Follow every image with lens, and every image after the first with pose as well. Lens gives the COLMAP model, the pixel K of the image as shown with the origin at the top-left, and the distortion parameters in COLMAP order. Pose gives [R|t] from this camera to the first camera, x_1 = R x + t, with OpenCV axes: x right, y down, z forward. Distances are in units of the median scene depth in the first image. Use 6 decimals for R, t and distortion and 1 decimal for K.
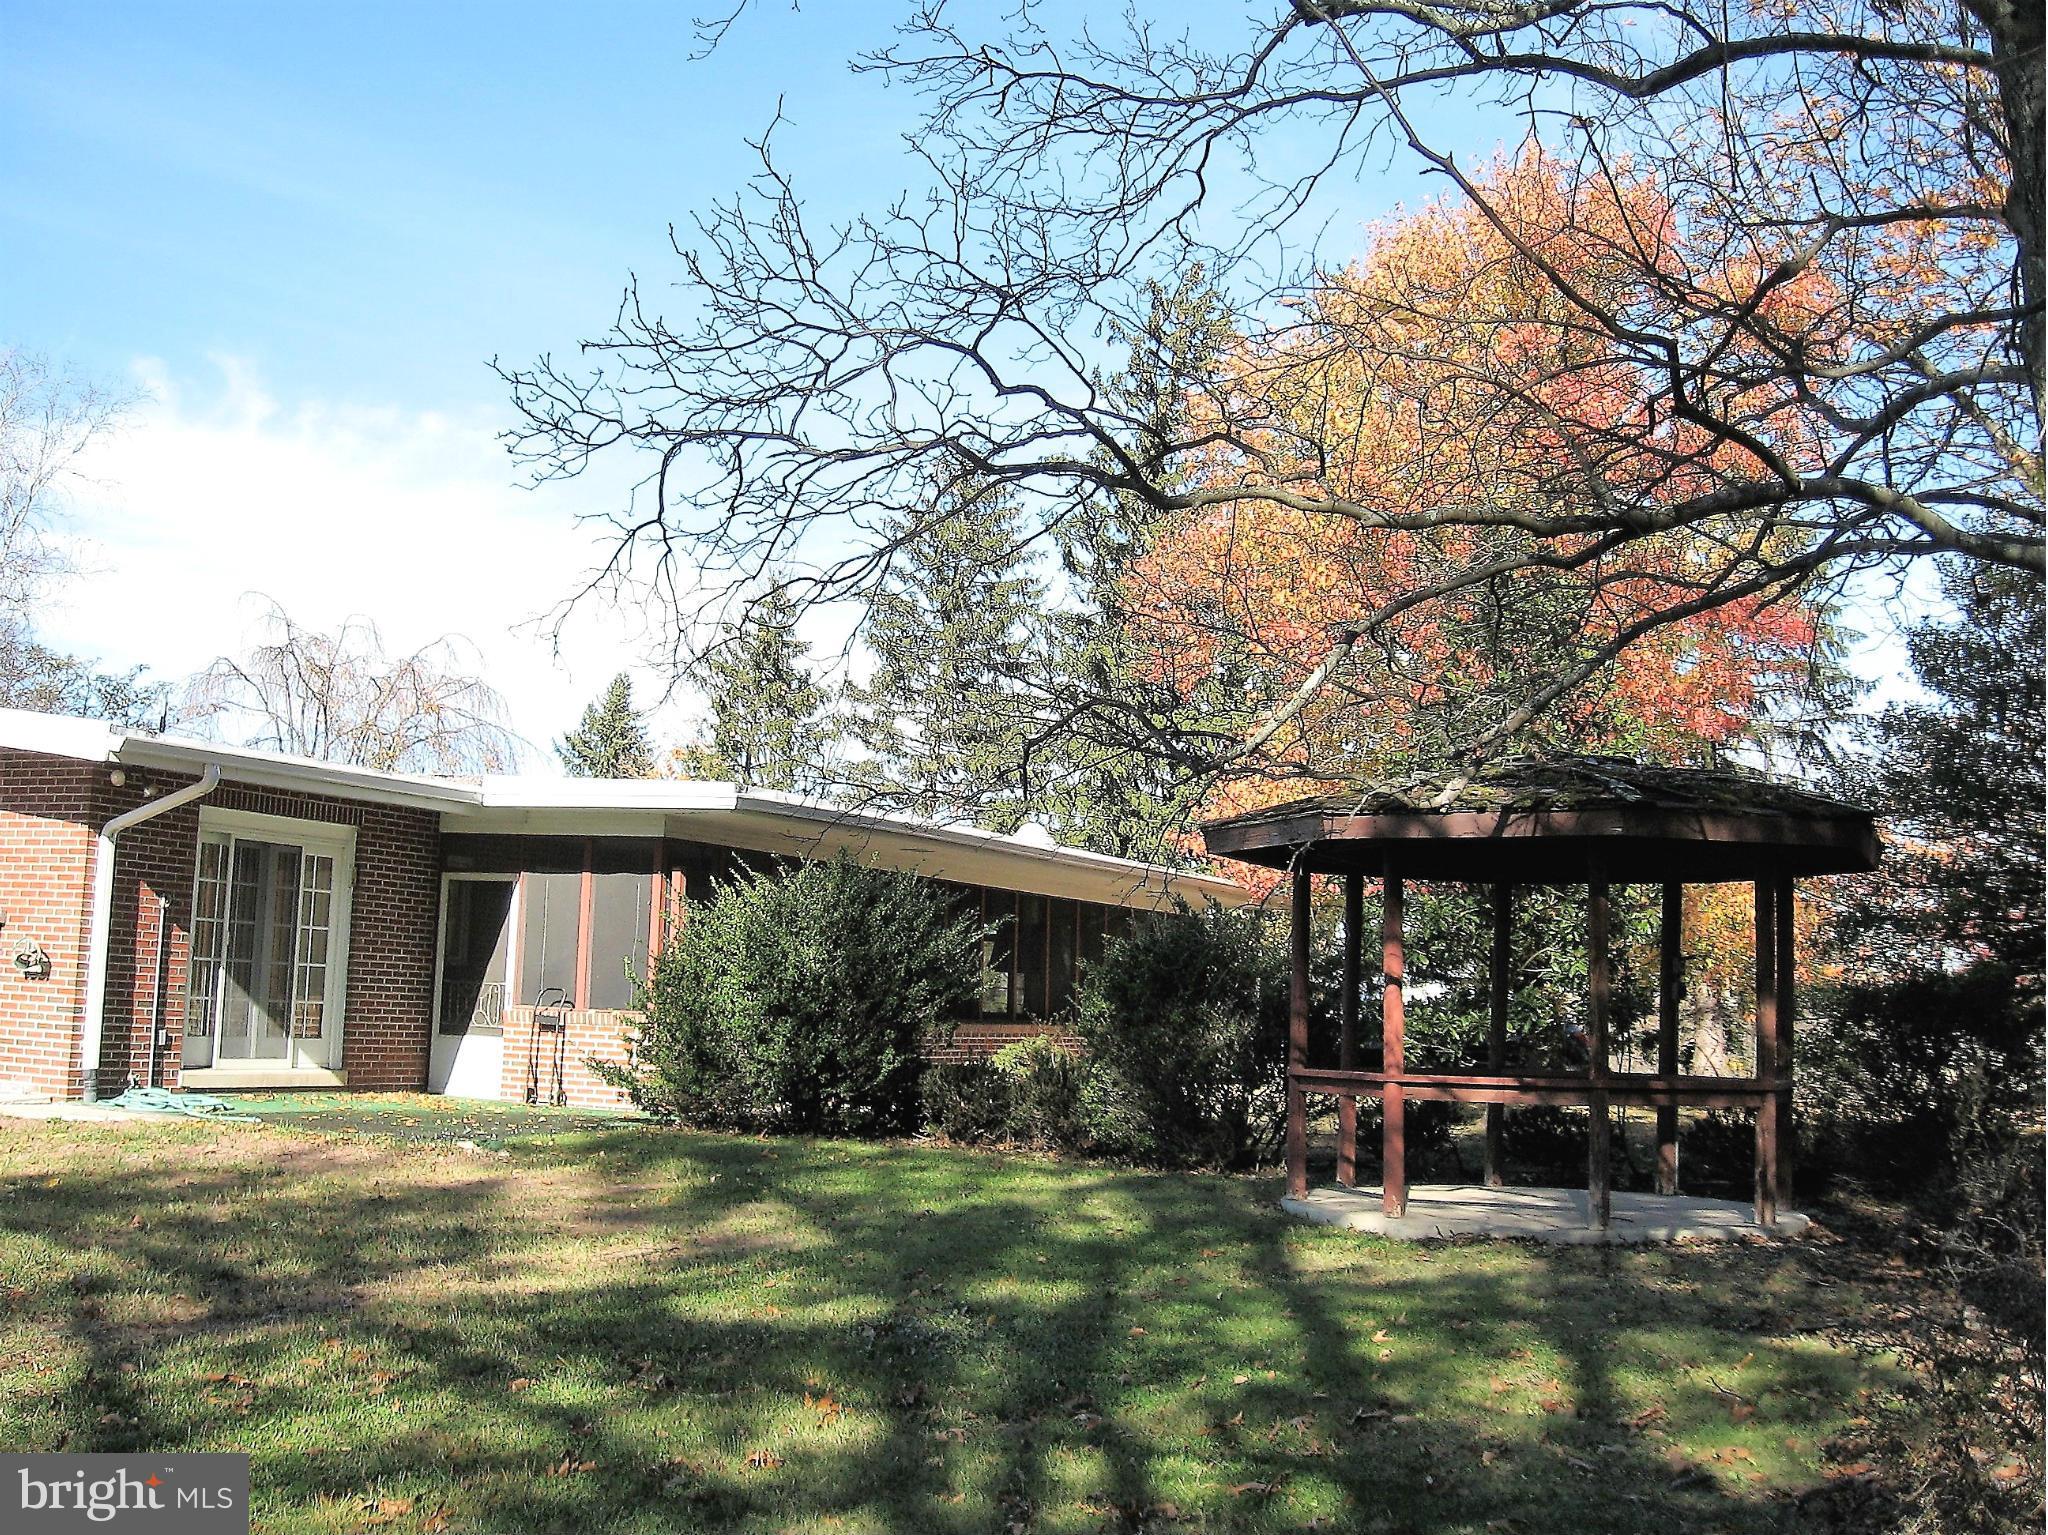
lens RADIAL K [[2134.5, 0, 1026.9], [0, 2134.5, 721.9], [0, 0, 1]] dist [-0.144428, 0.174716]
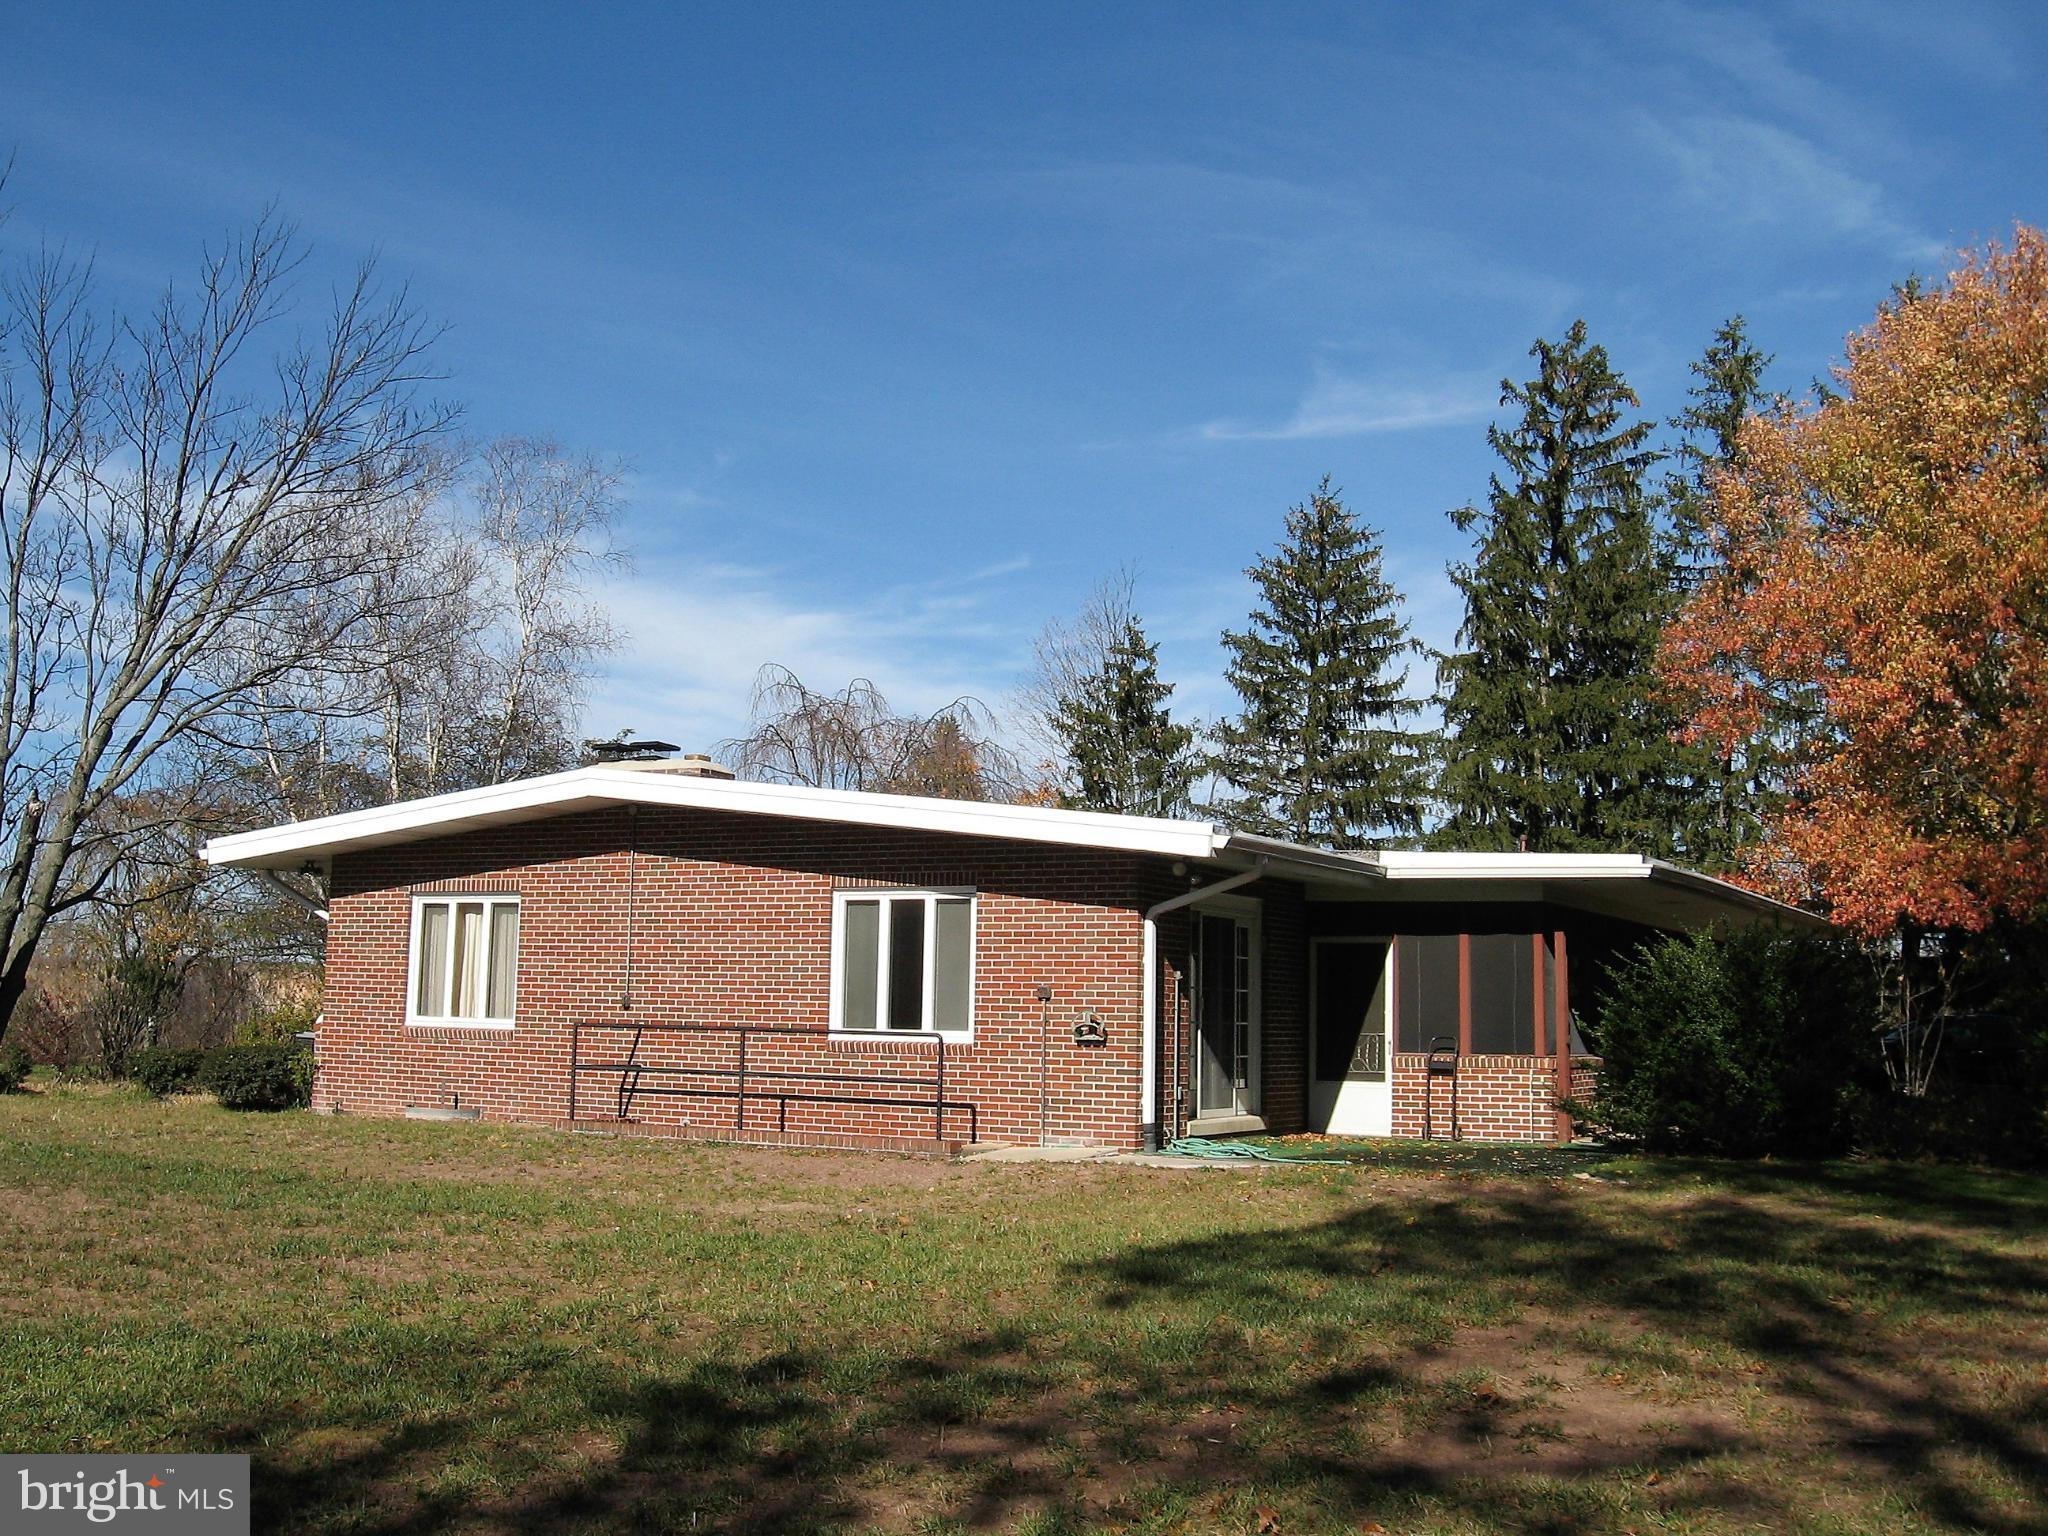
lens RADIAL K [[2134.5, 0, 1026.9], [0, 2134.5, 722.4], [0, 0, 1]] dist [-0.144428, 0.174716]
pose [[0.999093, -0.025787, -0.033886, -0.397238], [0.025560, 0.999648, -0.007107, -0.039708], [0.034057, 0.006234, 0.999400, -0.143344]]
